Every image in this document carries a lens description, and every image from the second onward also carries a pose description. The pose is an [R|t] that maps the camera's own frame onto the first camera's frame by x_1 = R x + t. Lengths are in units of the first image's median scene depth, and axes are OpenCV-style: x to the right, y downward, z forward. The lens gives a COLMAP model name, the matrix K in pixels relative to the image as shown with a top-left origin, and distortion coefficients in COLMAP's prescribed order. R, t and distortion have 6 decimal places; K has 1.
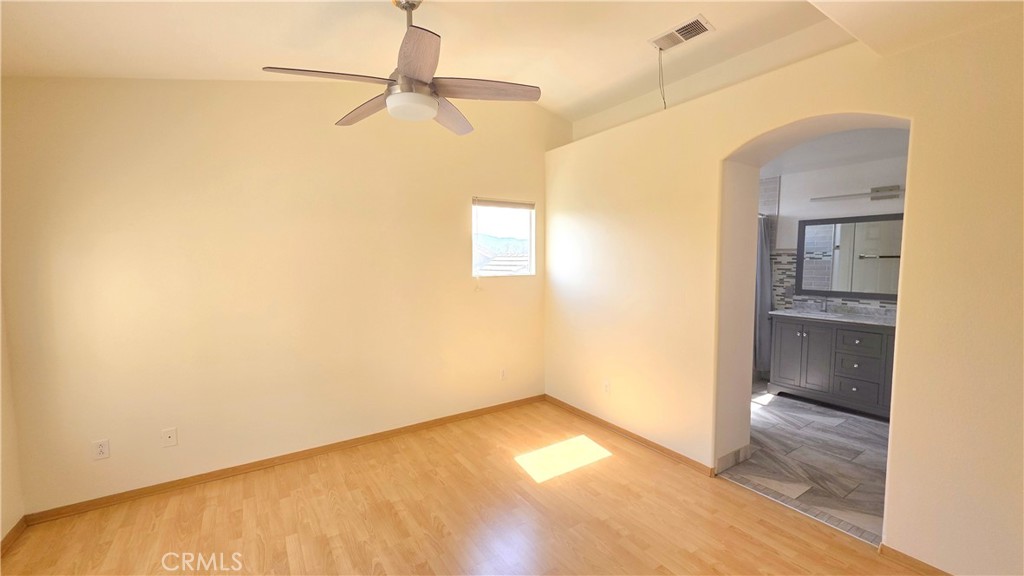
lens RADIAL K [[414.9, 0, 508.3], [0, 414.9, 289.5], [0, 0, 1]] dist [0.002687, -0.000181]
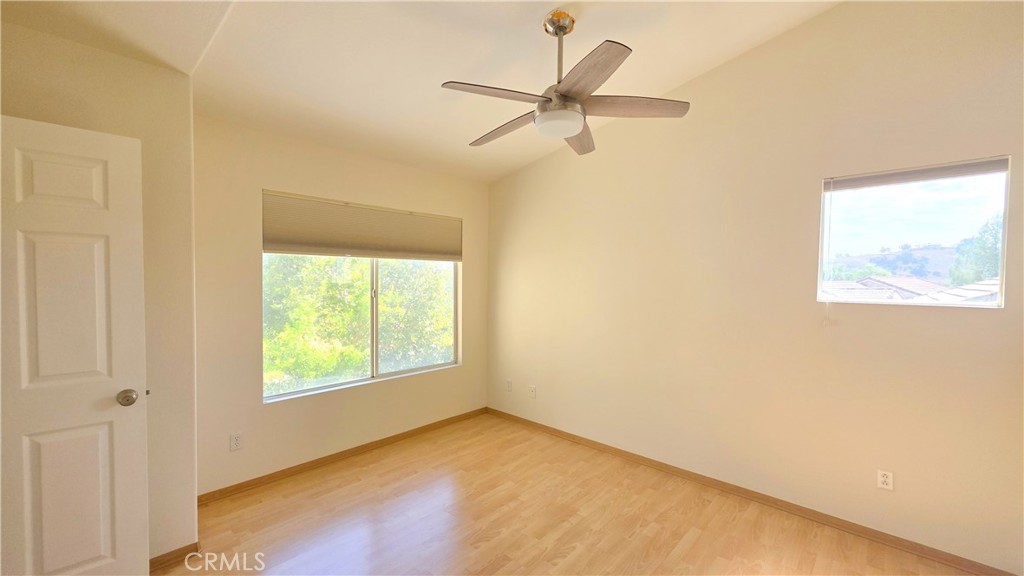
lens RADIAL K [[414.9, 0, 508.3], [0, 414.9, 289.5], [0, 0, 1]] dist [0.002687, -0.000181]
pose [[0.236660, 0.037431, -0.970871, 0.569144], [-0.084136, 0.996293, 0.017902, -0.027719], [0.967943, 0.077448, 0.238932, 0.497672]]
